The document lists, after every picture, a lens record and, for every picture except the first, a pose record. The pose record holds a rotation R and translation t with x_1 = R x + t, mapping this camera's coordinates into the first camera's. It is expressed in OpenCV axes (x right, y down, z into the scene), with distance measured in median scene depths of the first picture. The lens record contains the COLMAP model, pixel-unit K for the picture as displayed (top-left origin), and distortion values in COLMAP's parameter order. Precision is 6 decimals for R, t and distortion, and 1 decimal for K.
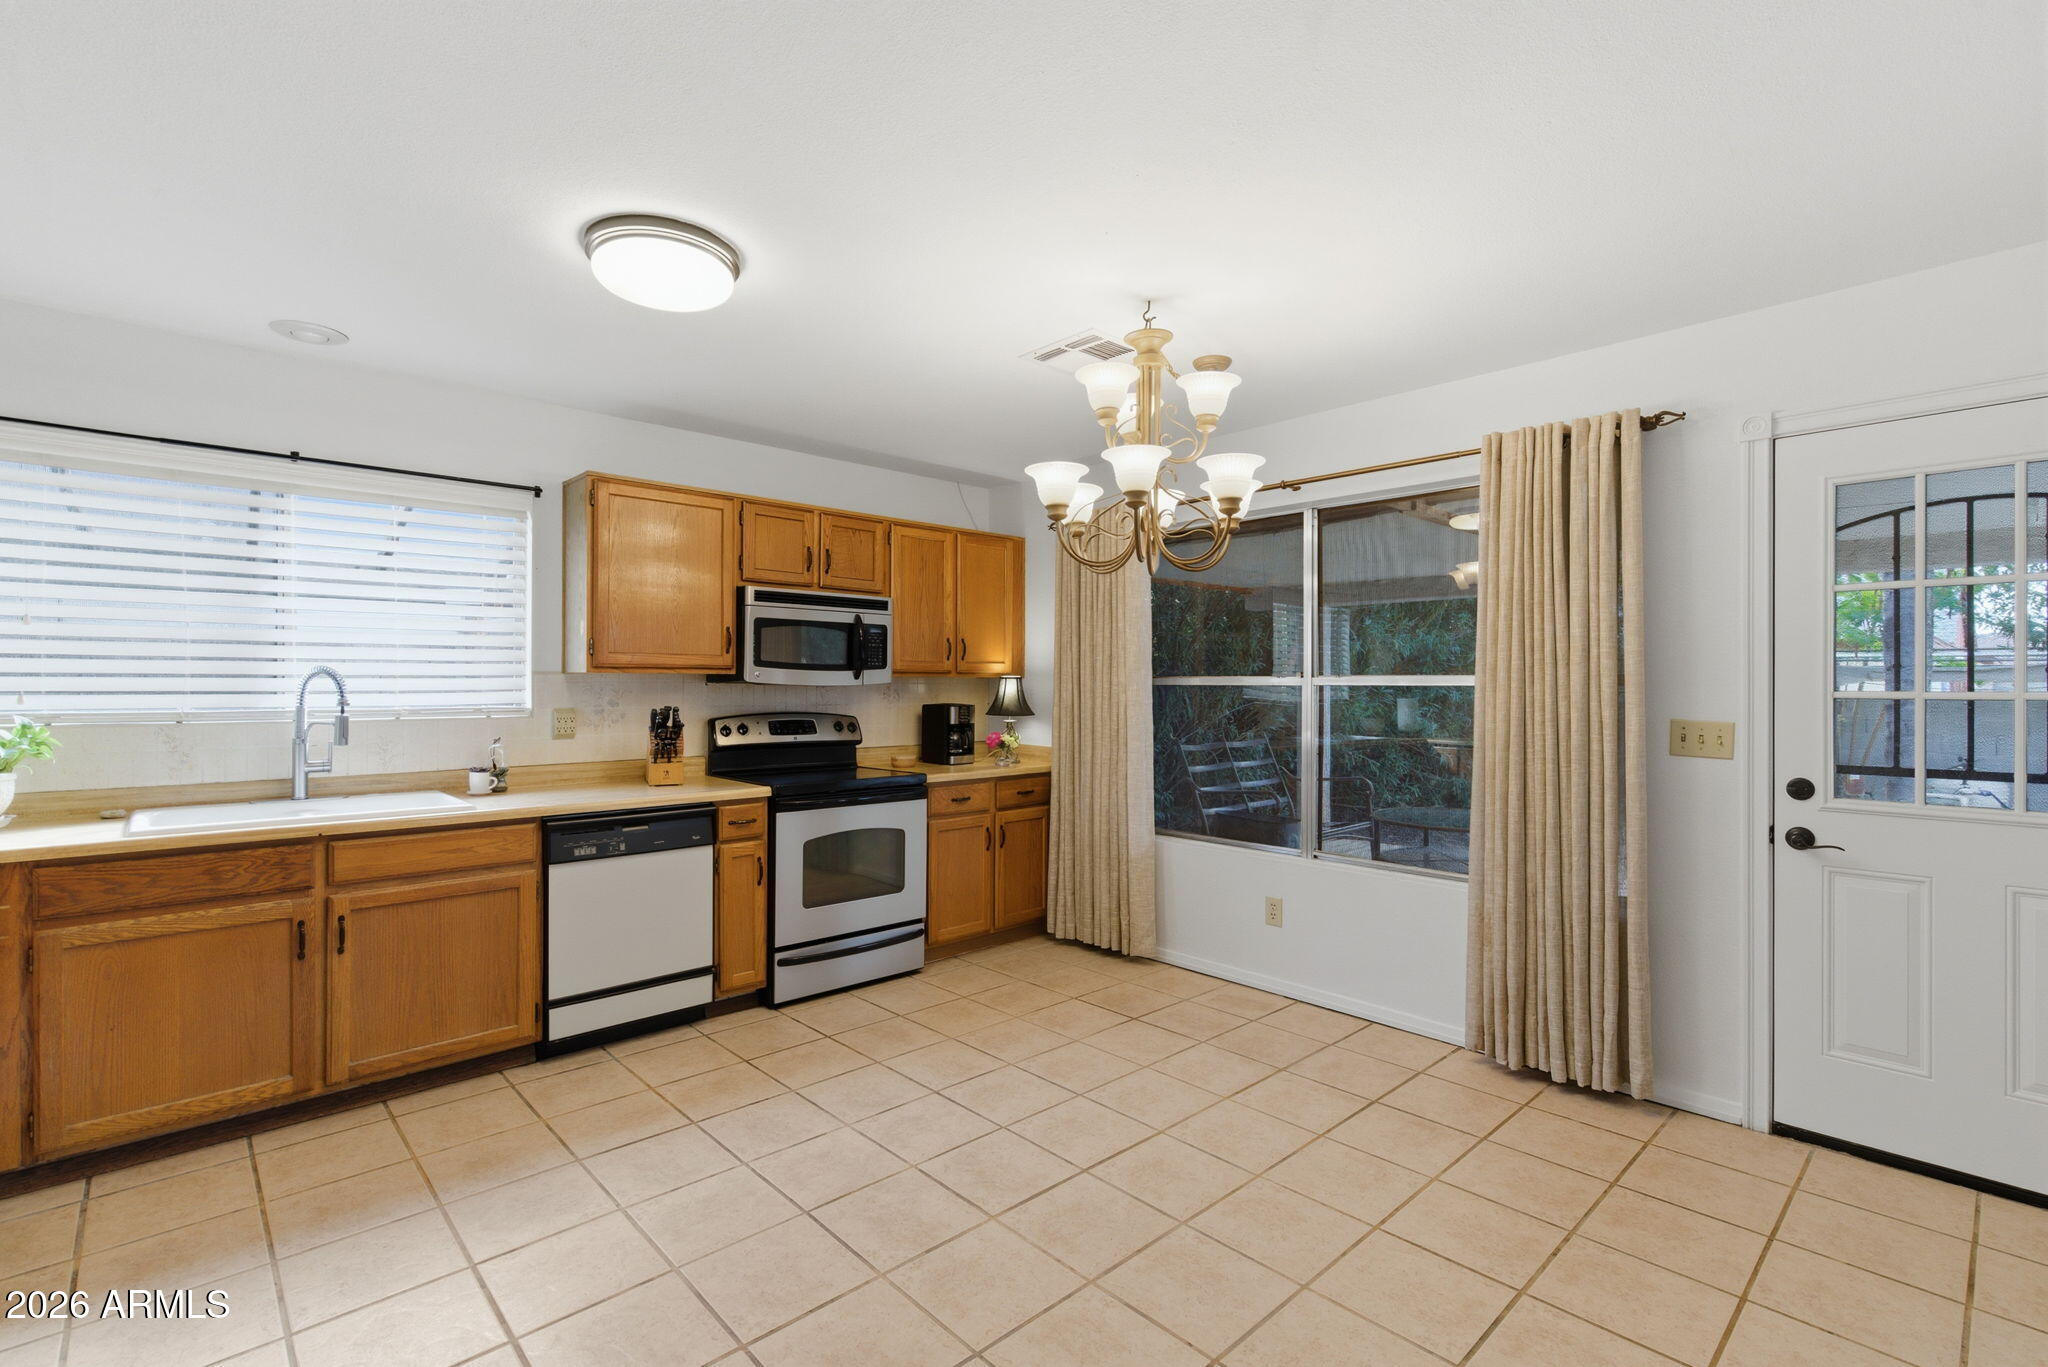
lens RADIAL K [[929.9, 0, 1026.8], [0, 929.9, 687.8], [0, 0, 1]] dist [0.005195, -0.001245]
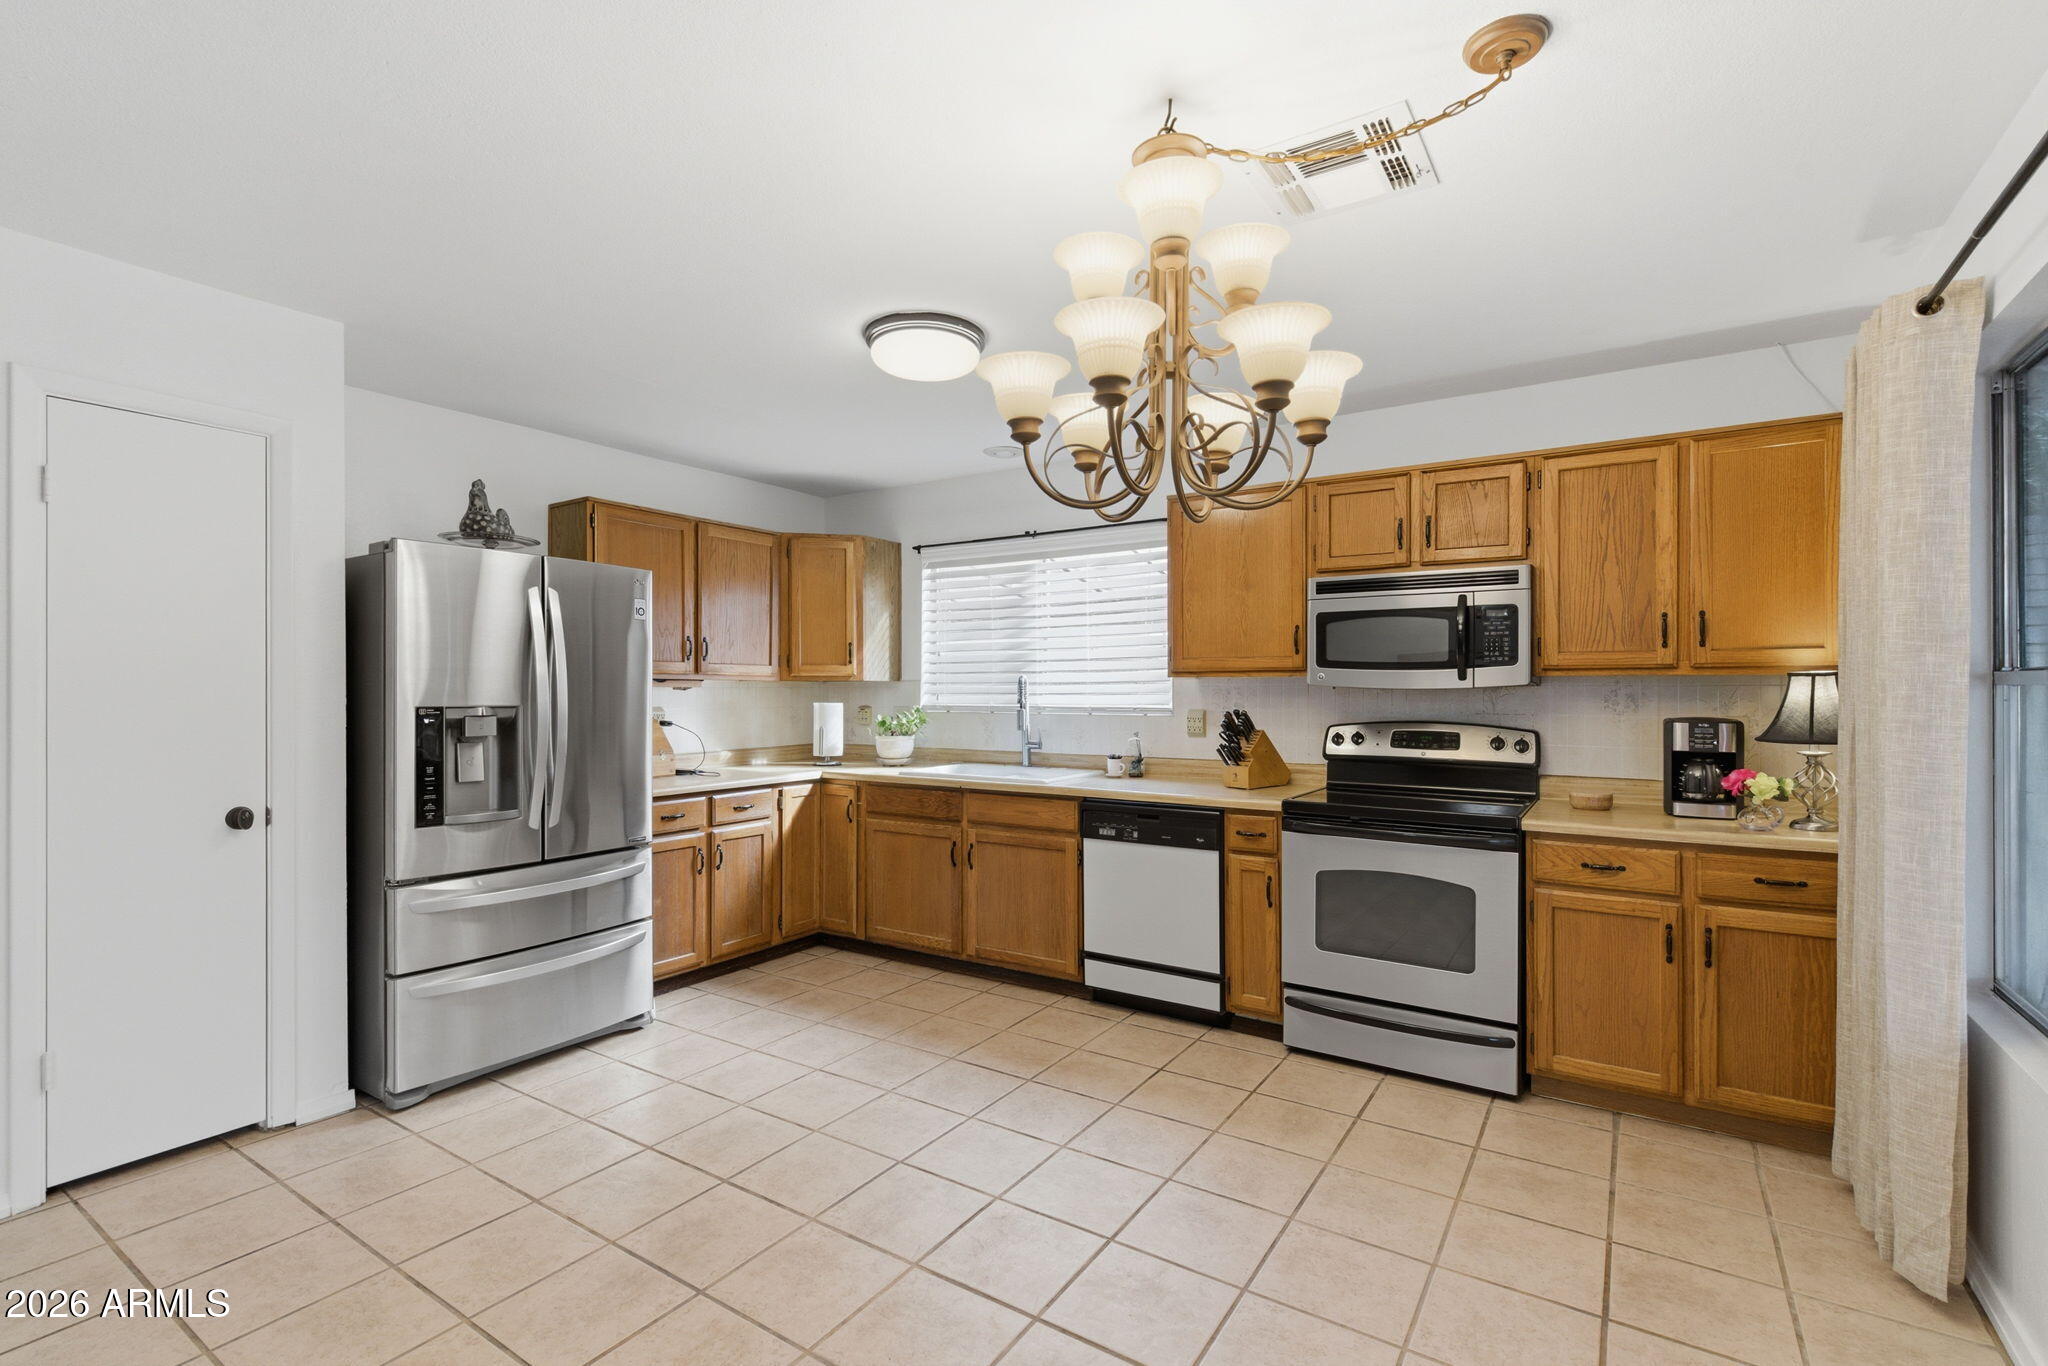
lens RADIAL K [[929.9, 0, 1006.7], [0, 929.9, 690.3], [0, 0, 1]] dist [0.005195, -0.001245]
pose [[0.230222, -0.000328, -0.973138, 0.567738], [-0.003041, 0.999995, -0.001056, 0.001062], [0.973133, 0.003202, 0.230220, 0.562890]]
